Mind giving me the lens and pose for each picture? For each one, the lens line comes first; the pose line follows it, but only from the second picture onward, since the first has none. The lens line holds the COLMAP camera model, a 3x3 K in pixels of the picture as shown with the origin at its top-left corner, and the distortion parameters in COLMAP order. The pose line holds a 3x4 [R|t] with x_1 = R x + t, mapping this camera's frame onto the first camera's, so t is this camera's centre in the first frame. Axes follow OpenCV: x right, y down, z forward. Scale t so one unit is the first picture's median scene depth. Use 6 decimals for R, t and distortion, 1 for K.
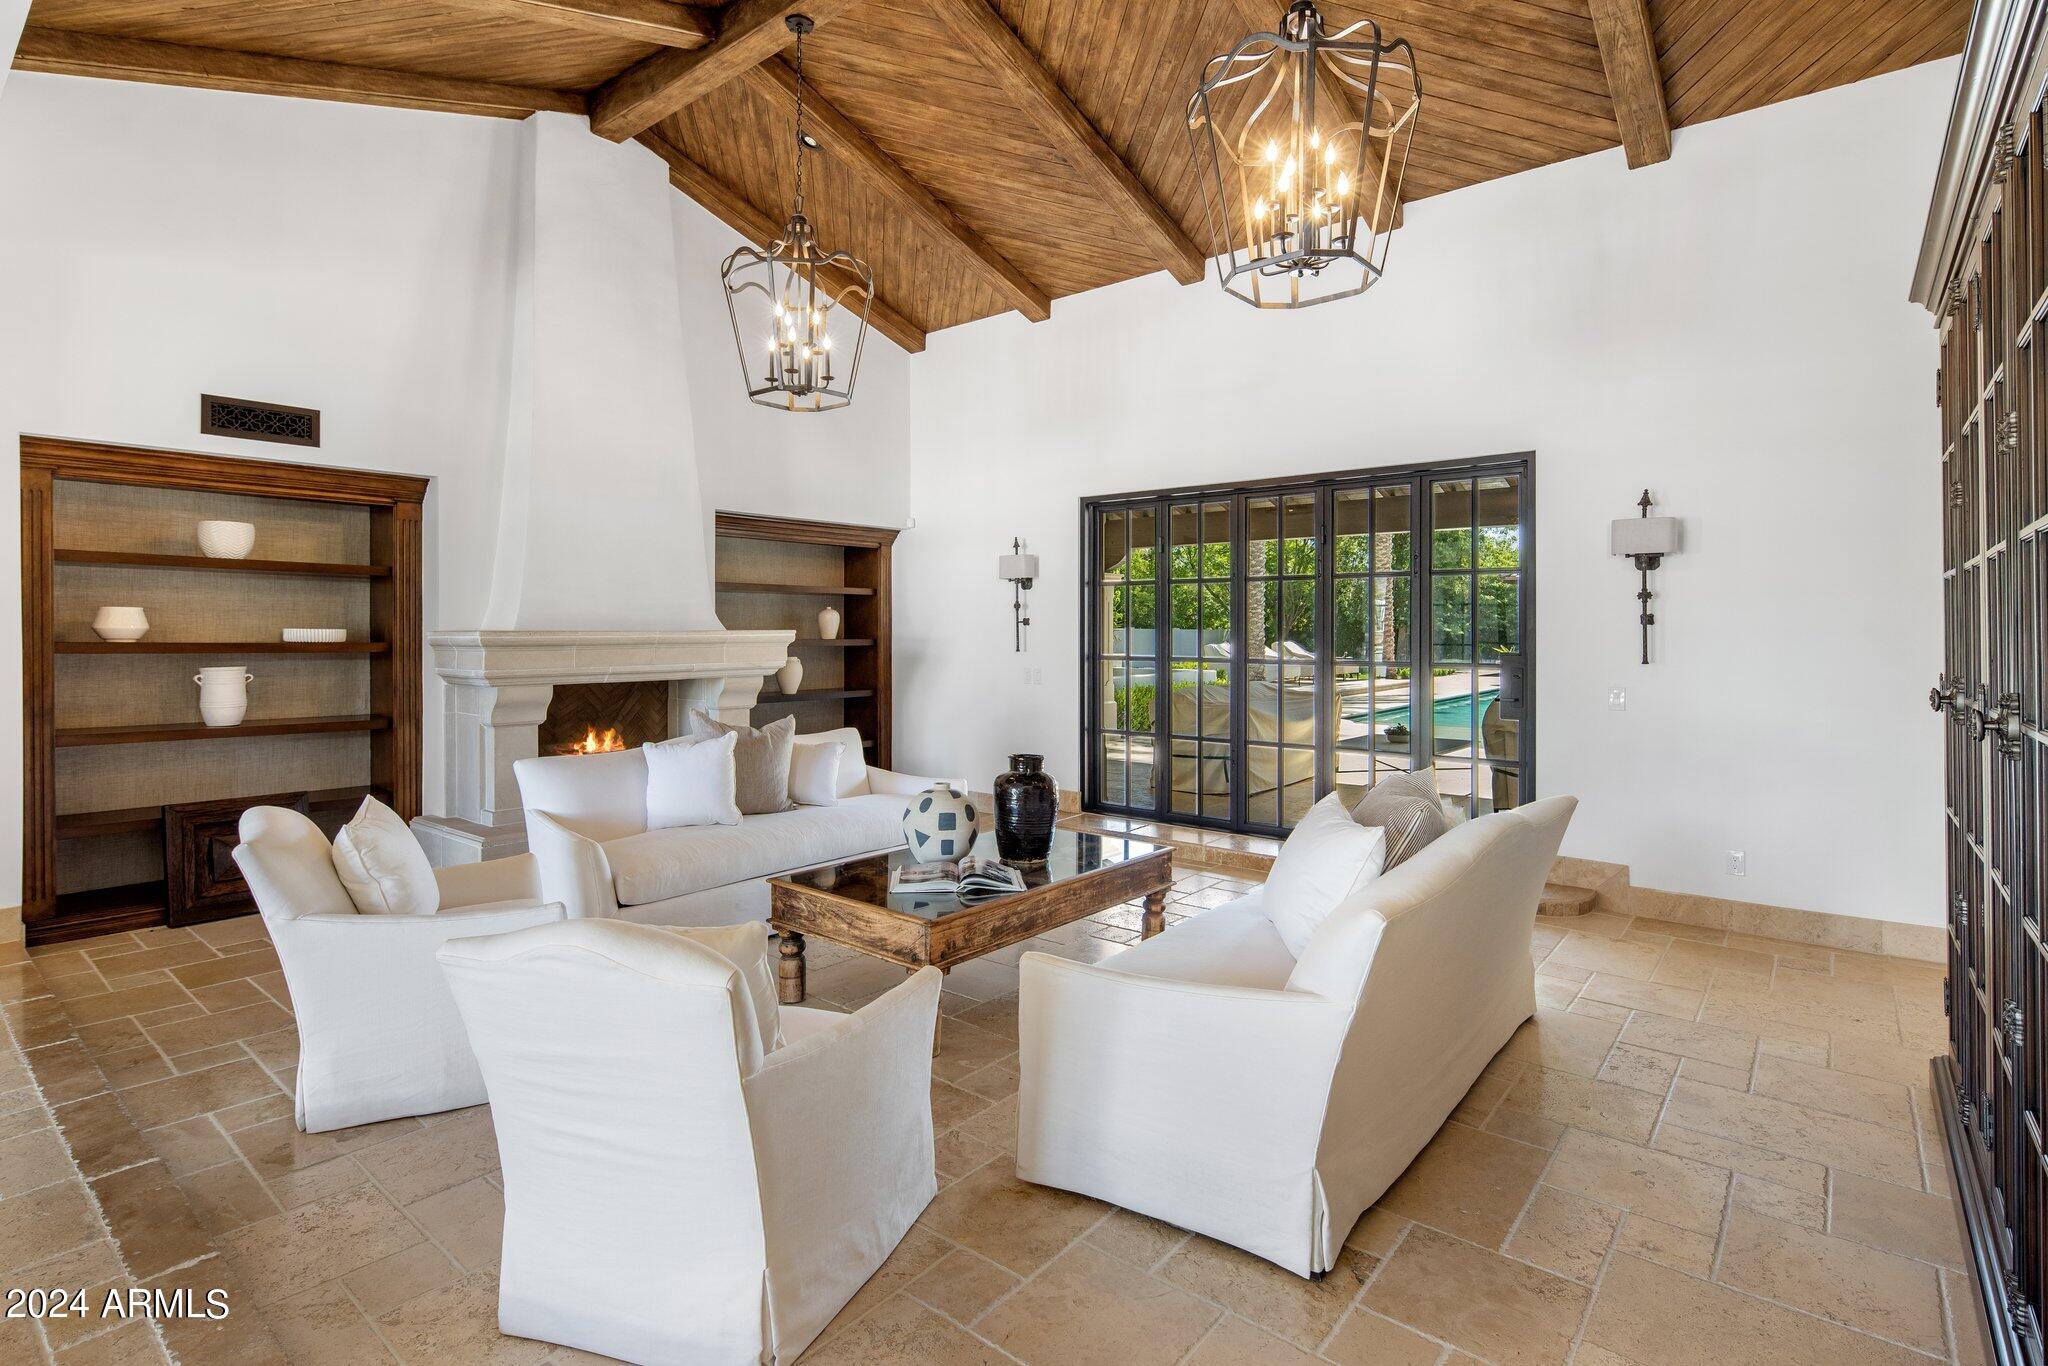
lens RADIAL K [[989.7, 0, 1021.1], [0, 989.7, 629.8], [0, 0, 1]] dist [0.006164, -0.005259]
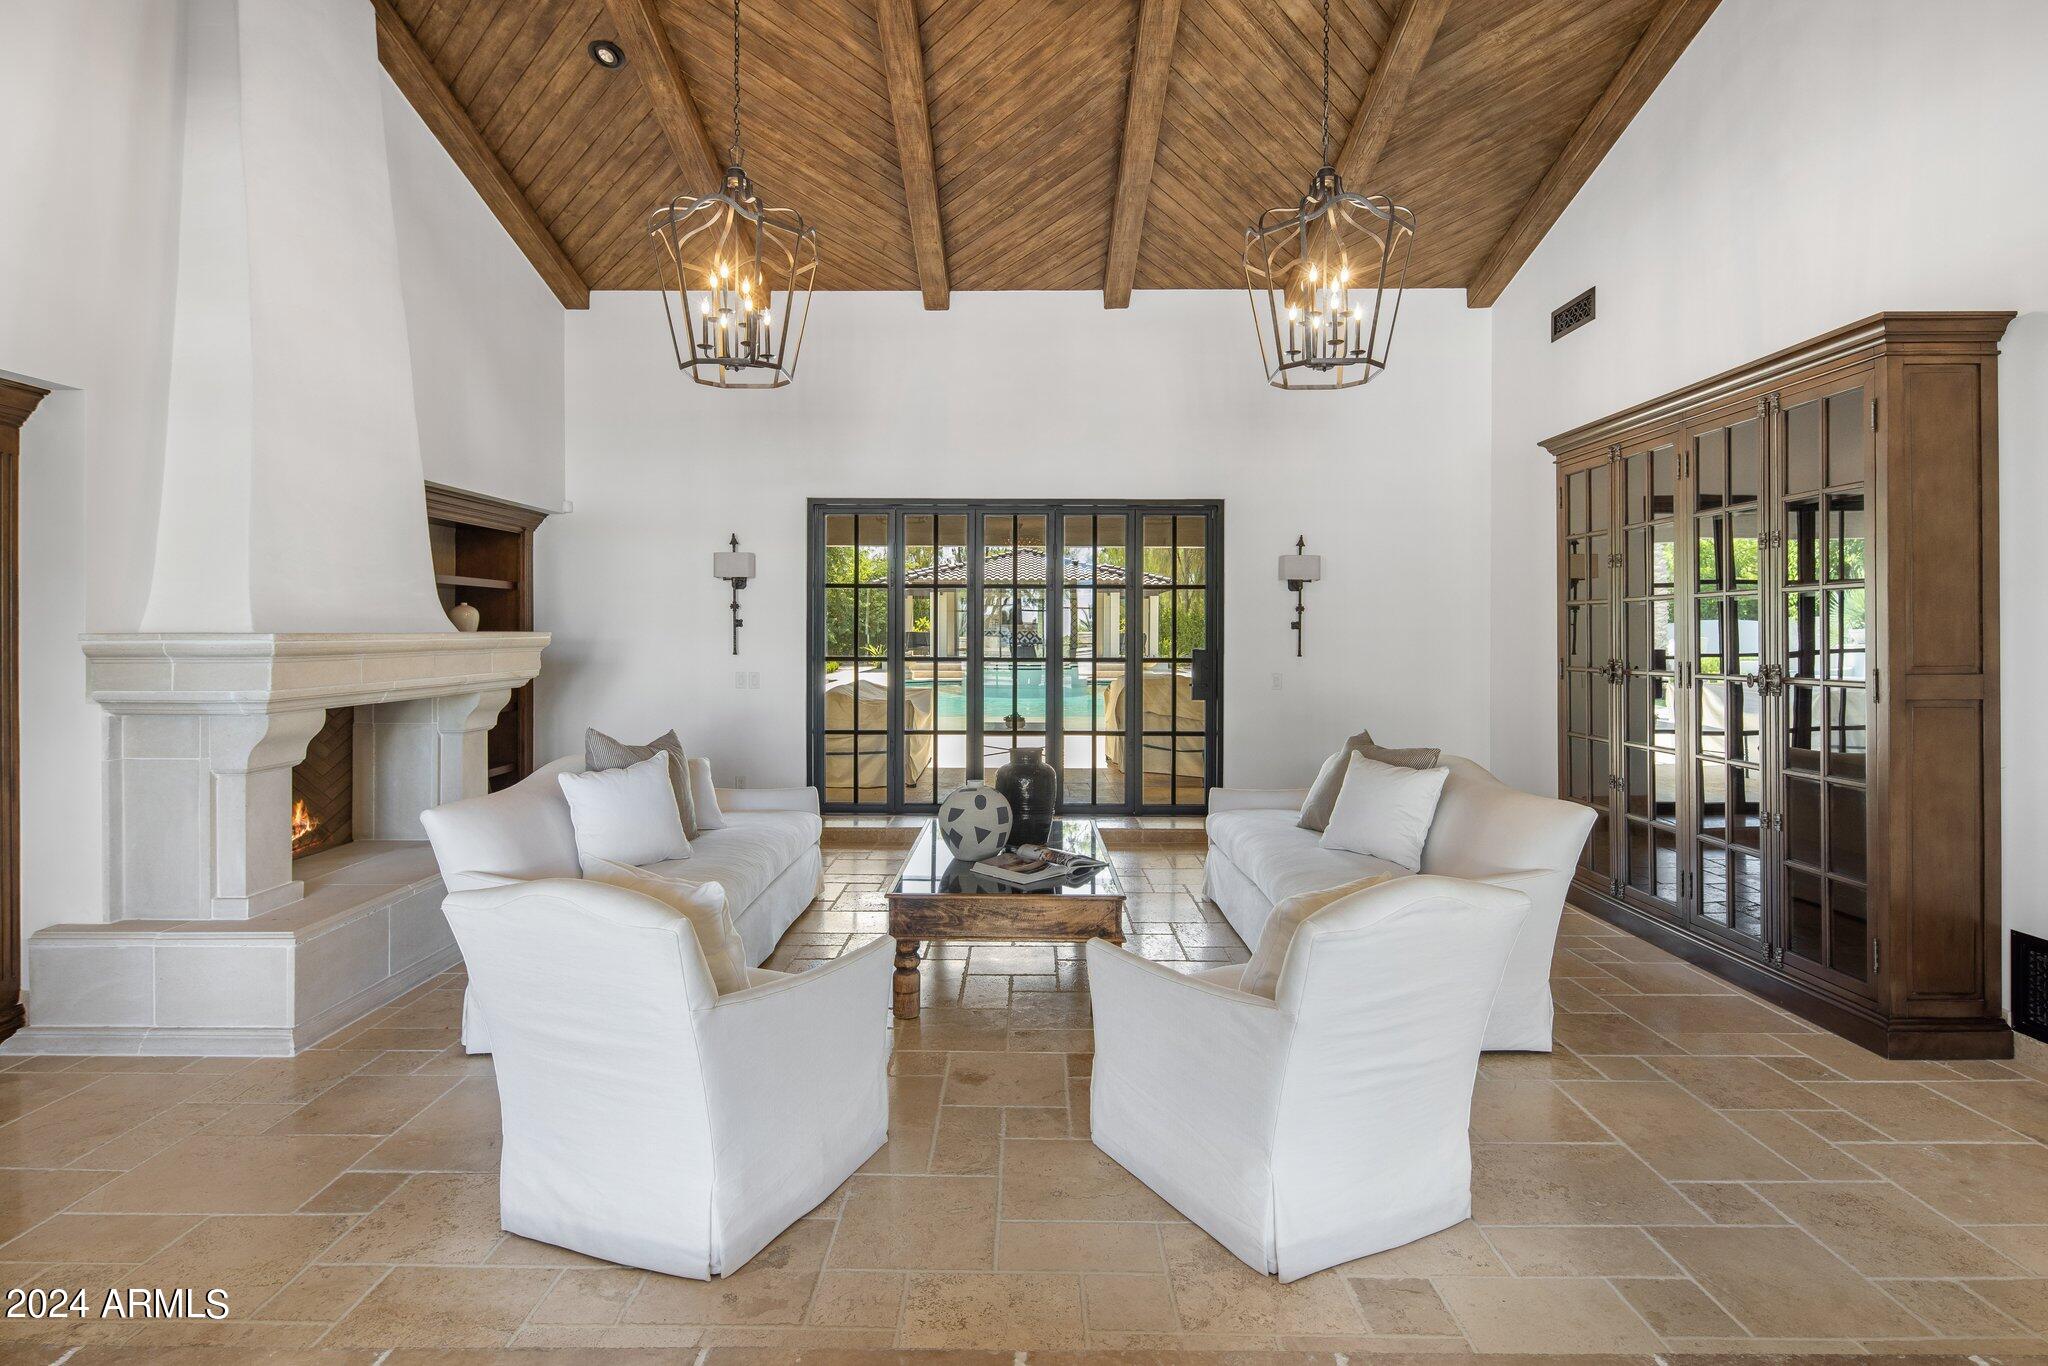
lens RADIAL K [[989.7, 0, 1020.7], [0, 989.7, 635.5], [0, 0, 1]] dist [0.006164, -0.005259]
pose [[0.775470, -0.001572, 0.631383, -0.530665], [-0.002811, 0.999978, 0.005942, -0.002881], [-0.631379, -0.006382, 0.775448, 0.127044]]
